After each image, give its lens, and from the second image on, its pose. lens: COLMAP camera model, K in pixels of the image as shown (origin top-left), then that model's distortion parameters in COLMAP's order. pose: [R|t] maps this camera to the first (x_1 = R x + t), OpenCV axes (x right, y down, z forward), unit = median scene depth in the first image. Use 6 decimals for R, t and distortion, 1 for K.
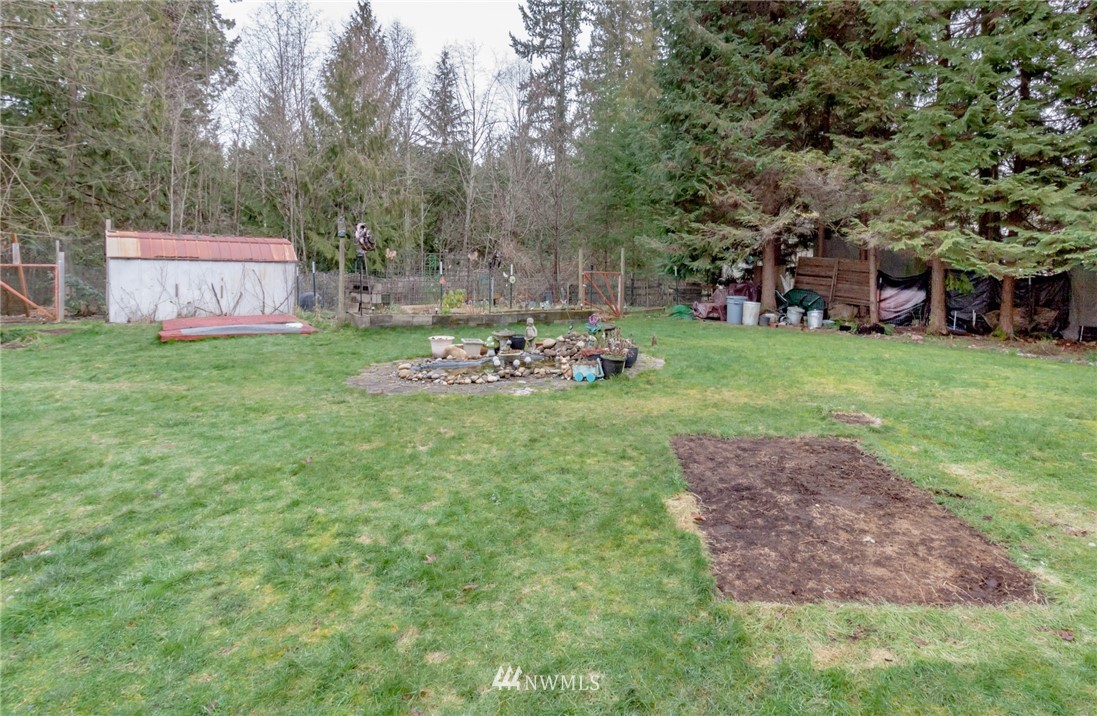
lens RADIAL K [[577.5, 0, 612.1], [0, 577.5, 291.5], [0, 0, 1]] dist [0.000555, -0.000026]
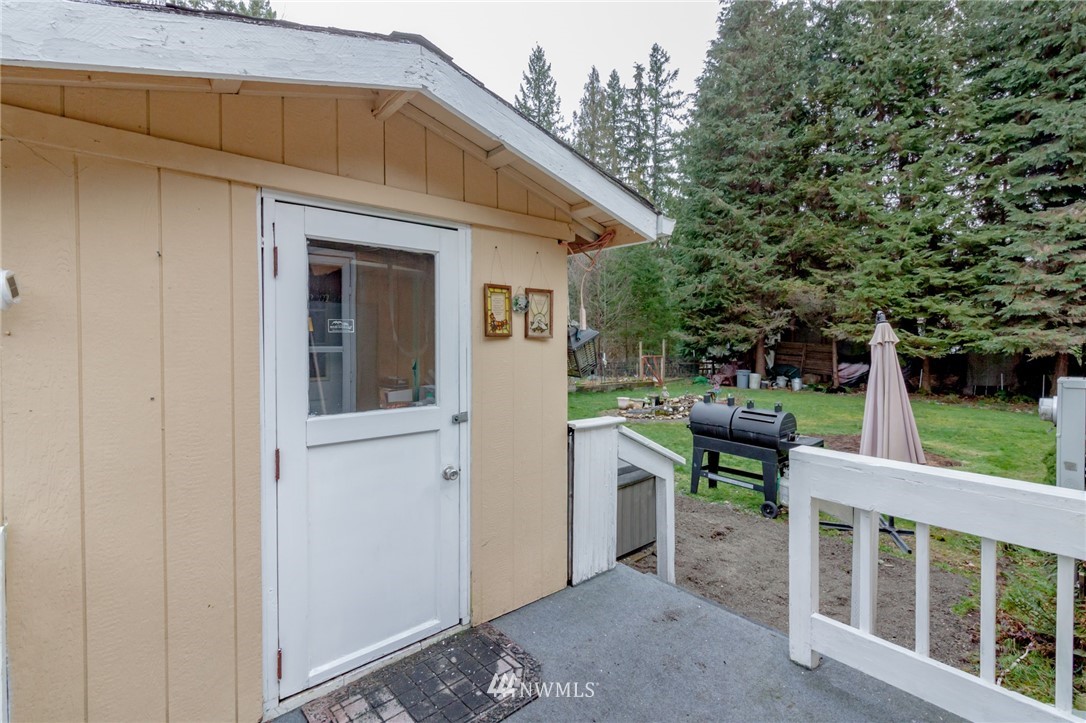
lens RADIAL K [[499.7, 0, 541.5], [0, 499.7, 356.1], [0, 0, 1]] dist [0.000025, 0.000168]
pose [[0.999323, -0.019703, -0.031063, -0.312791], [0.019304, 0.999728, -0.013108, -0.024583], [0.031312, 0.012500, 0.999431, -0.386164]]
